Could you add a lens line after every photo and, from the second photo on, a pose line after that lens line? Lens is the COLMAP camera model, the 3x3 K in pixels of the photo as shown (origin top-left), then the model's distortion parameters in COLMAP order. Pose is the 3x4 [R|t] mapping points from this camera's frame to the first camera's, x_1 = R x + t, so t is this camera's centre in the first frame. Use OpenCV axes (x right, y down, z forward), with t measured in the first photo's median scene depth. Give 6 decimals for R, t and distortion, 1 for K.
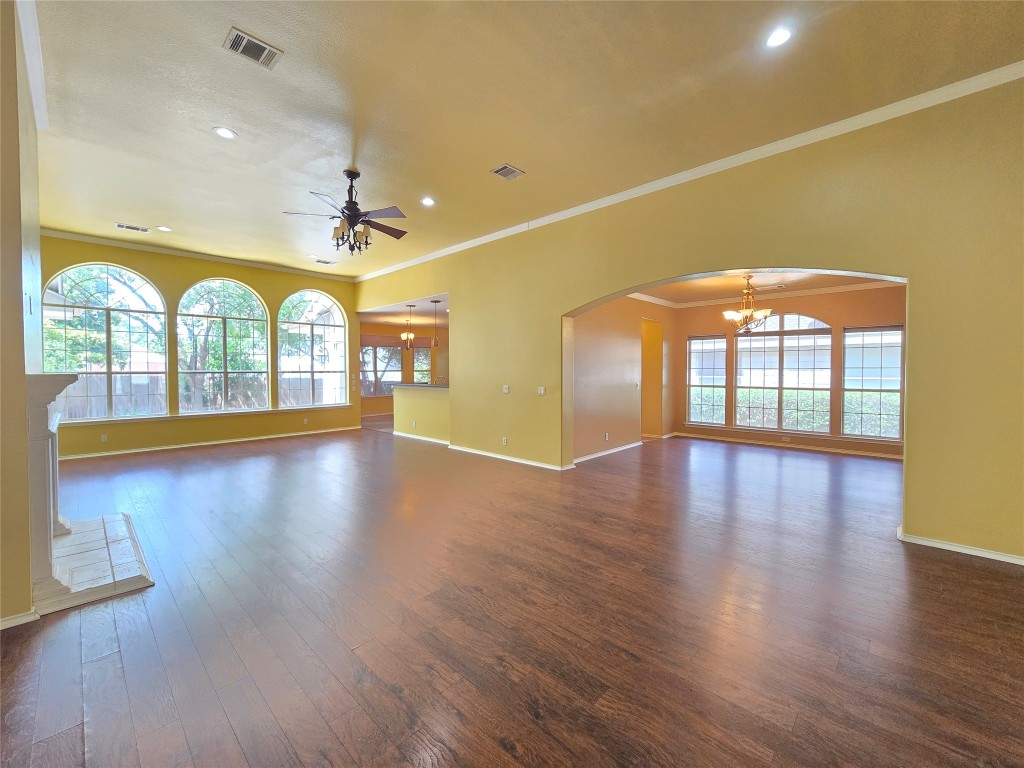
lens RADIAL K [[420.7, 0, 518.0], [0, 420.7, 378.5], [0, 0, 1]] dist [-0.002988, 0.000279]
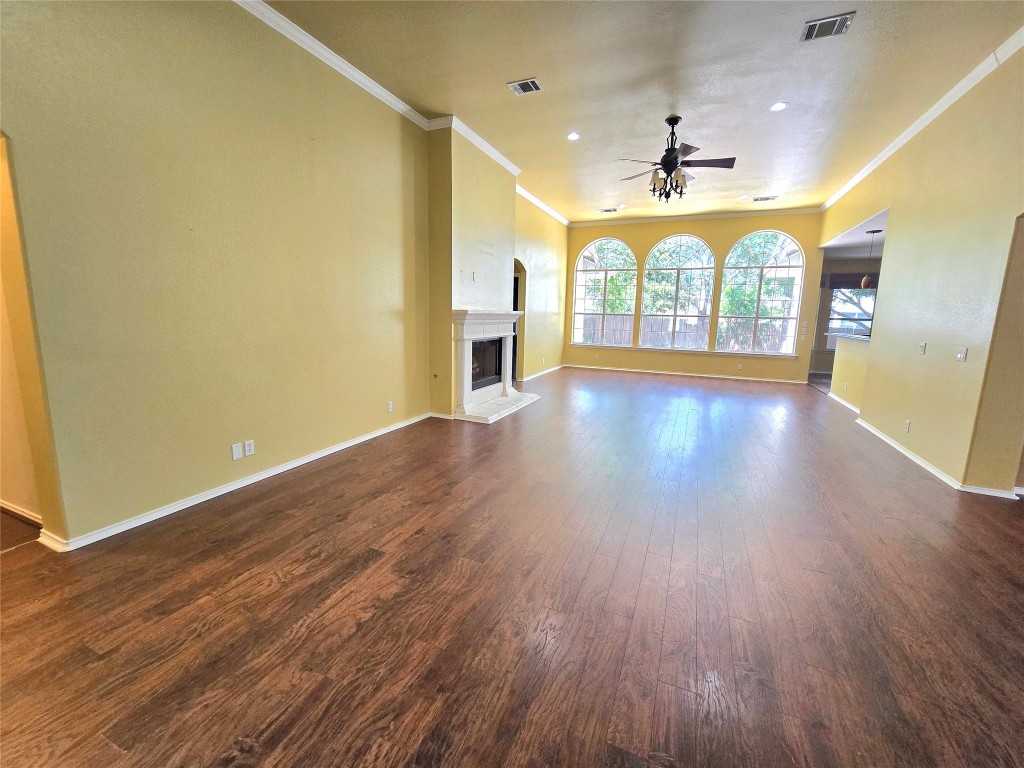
lens RADIAL K [[420.7, 0, 513.6], [0, 420.7, 380.7], [0, 0, 1]] dist [-0.002988, 0.000279]
pose [[0.350178, 0.163699, -0.922268, 0.284586], [-0.044085, 0.986399, 0.158343, -0.000486], [0.935645, -0.014790, 0.352632, 0.140725]]
